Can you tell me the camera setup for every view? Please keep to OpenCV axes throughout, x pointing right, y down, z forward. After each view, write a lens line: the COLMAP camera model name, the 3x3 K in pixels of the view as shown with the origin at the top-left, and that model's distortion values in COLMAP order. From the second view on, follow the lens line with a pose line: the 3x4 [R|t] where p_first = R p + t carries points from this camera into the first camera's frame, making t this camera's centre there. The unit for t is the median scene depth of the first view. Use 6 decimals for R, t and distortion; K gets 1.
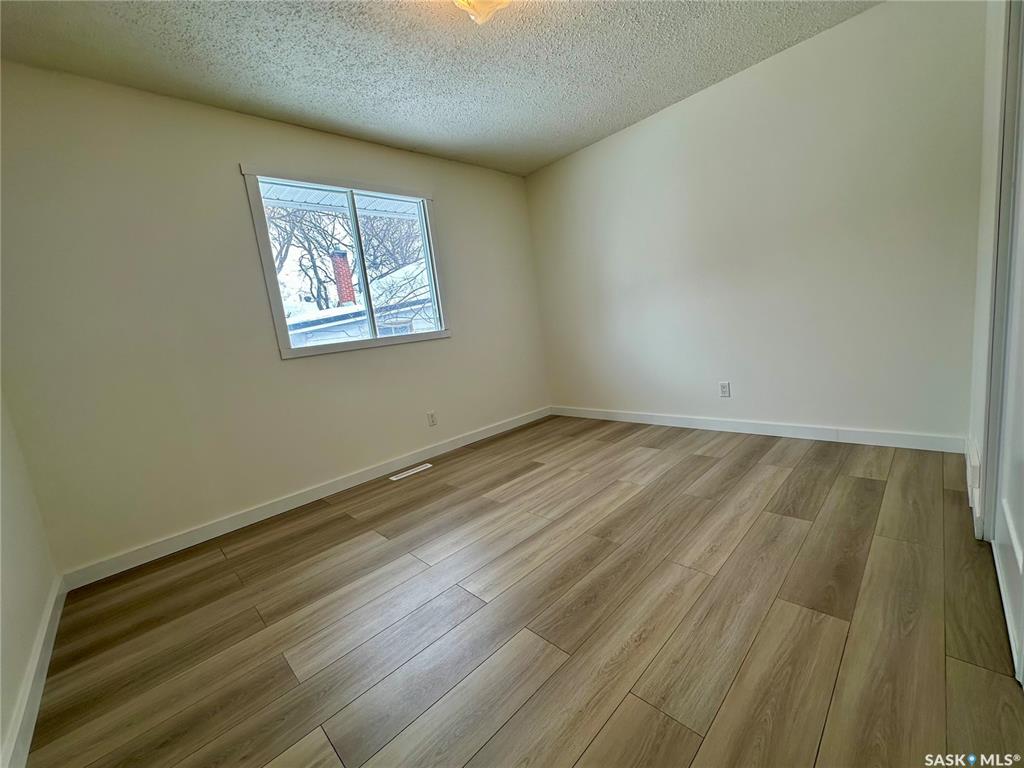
lens RADIAL K [[409.4, 0, 531.6], [0, 409.4, 410.4], [0, 0, 1]] dist [-0.001467, 0.000645]
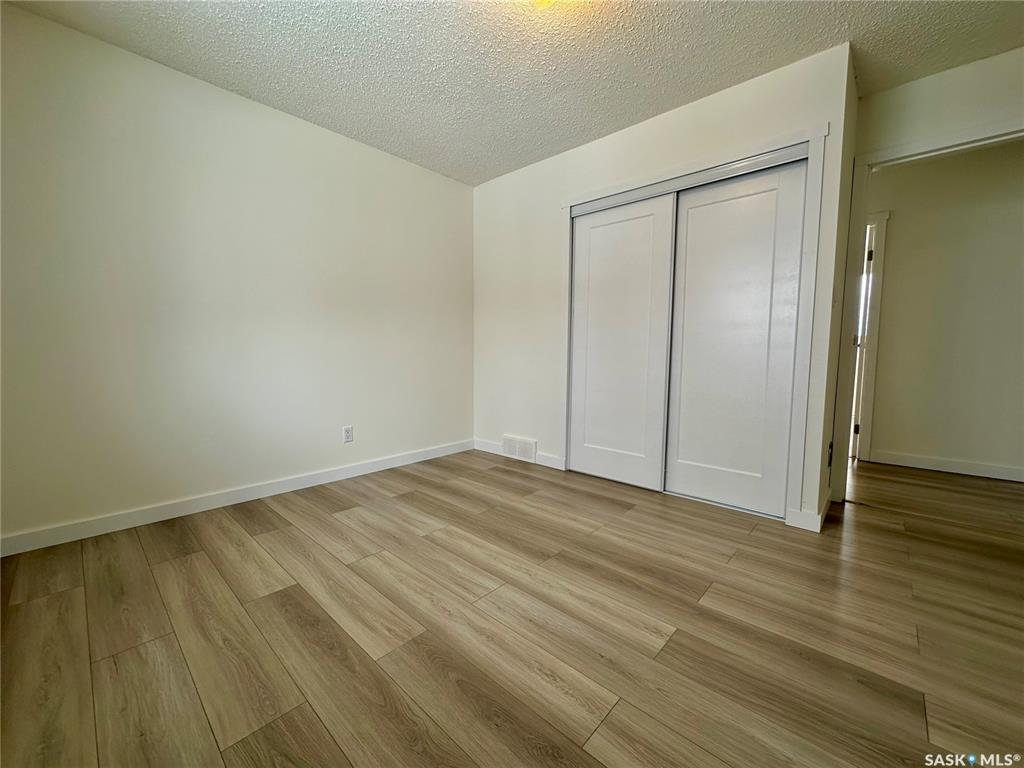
lens RADIAL K [[409.4, 0, 509.0], [0, 409.4, 384.7], [0, 0, 1]] dist [-0.001467, 0.000645]
pose [[-0.027291, 0.038661, 0.998880, -0.582312], [0.207473, 0.977712, -0.032173, -0.061636], [-0.977860, 0.206362, -0.034704, 0.727650]]
